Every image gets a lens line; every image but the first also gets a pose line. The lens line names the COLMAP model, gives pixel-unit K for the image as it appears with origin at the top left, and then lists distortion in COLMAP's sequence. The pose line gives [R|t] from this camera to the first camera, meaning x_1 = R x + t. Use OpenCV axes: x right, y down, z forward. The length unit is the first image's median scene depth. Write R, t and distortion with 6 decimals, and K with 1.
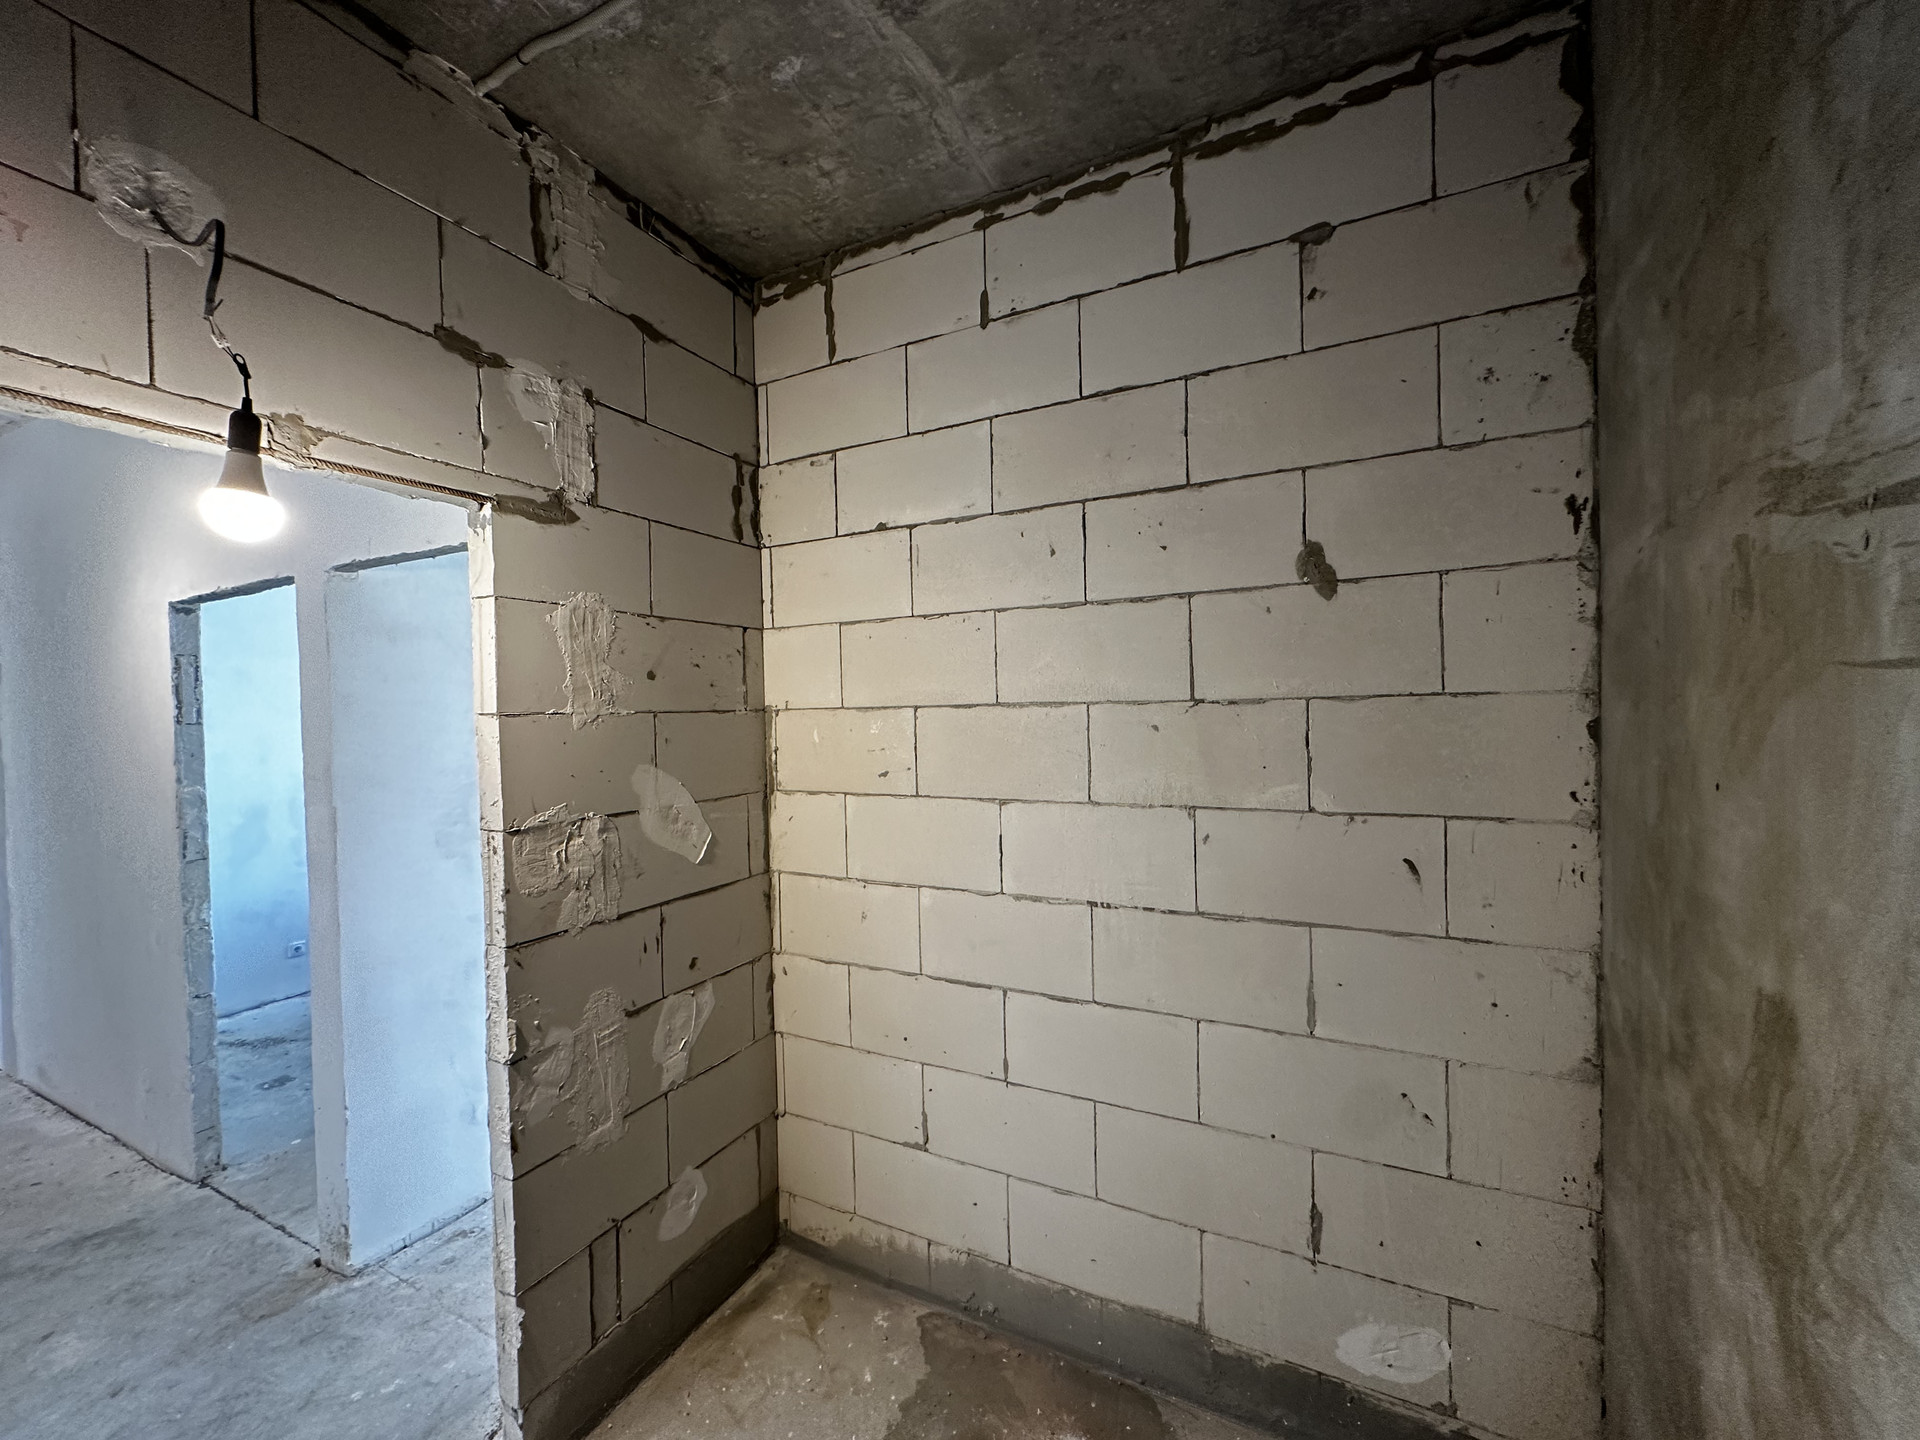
lens RADIAL K [[767.6, 0, 960.0], [0, 767.6, 717.7], [0, 0, 1]] dist [-0.001667, 0.000577]
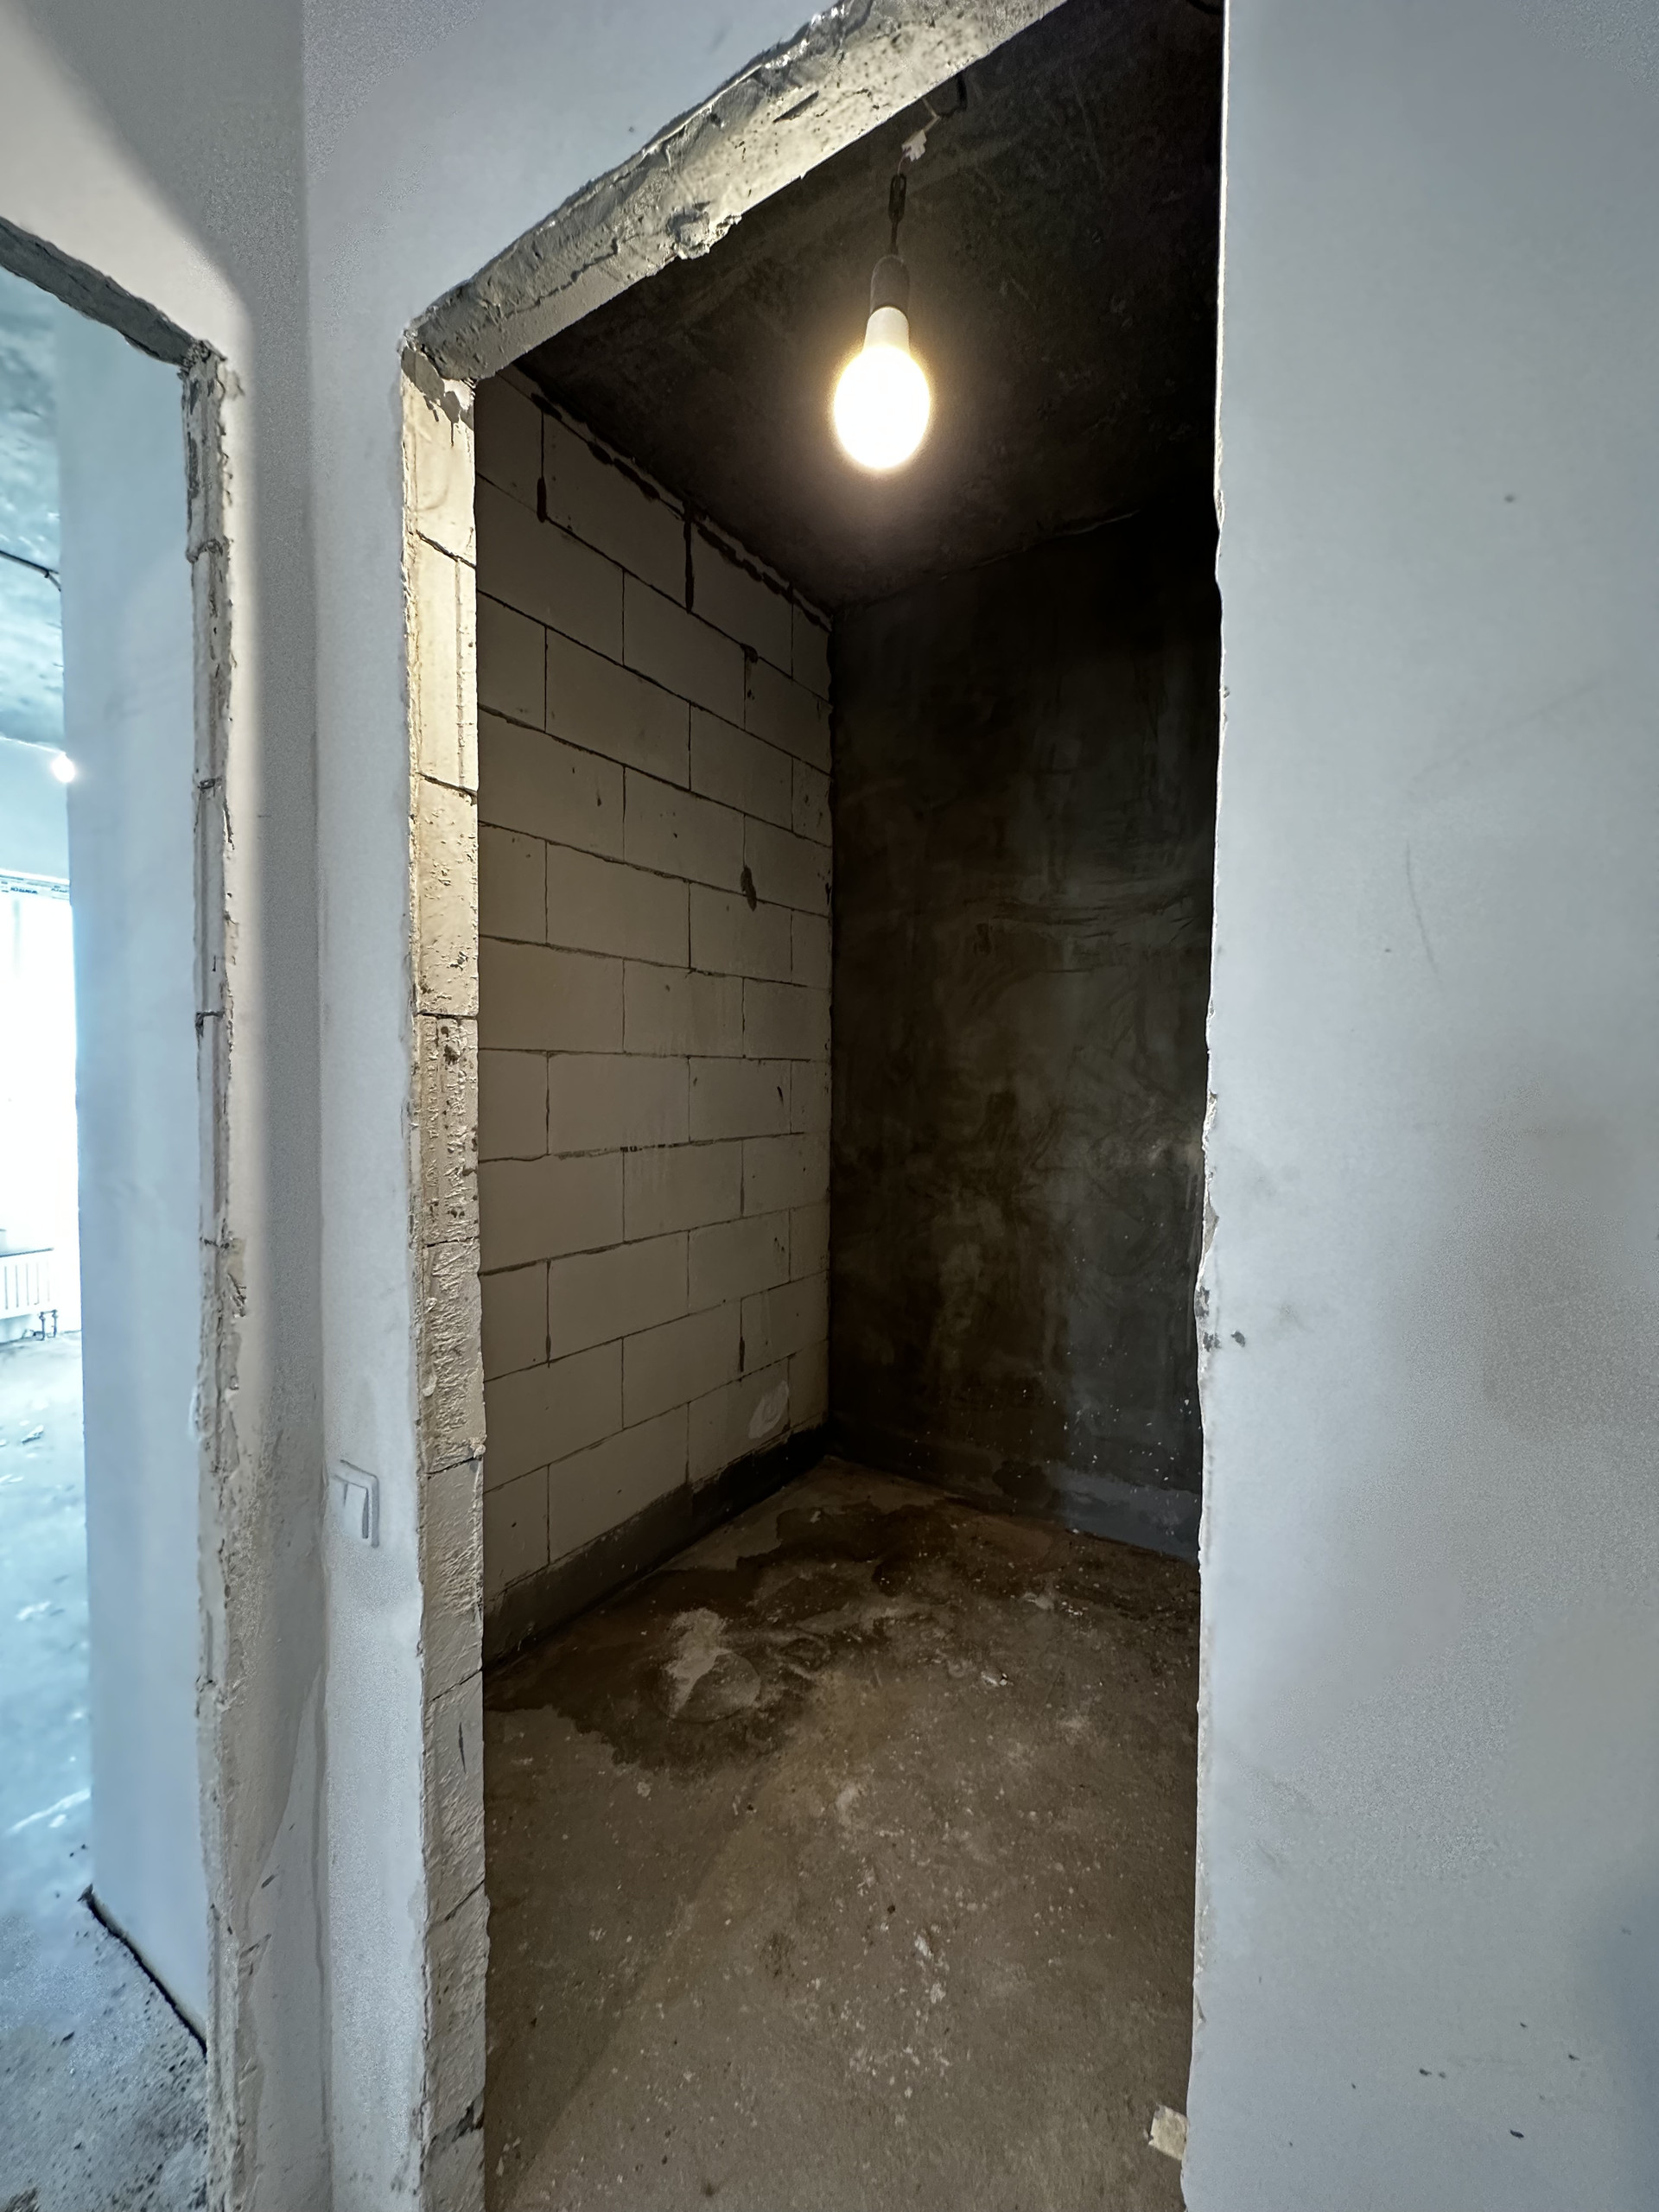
lens RADIAL K [[884.3, 0, 826.1], [0, 884.3, 1105.8], [0, 0, 1]] dist [-0.001667, 0.000577]
pose [[0.108271, -0.007743, 0.994091, -1.137234], [0.008881, 0.999937, 0.006822, 0.199616], [-0.994082, 0.008090, 0.108333, 0.668606]]
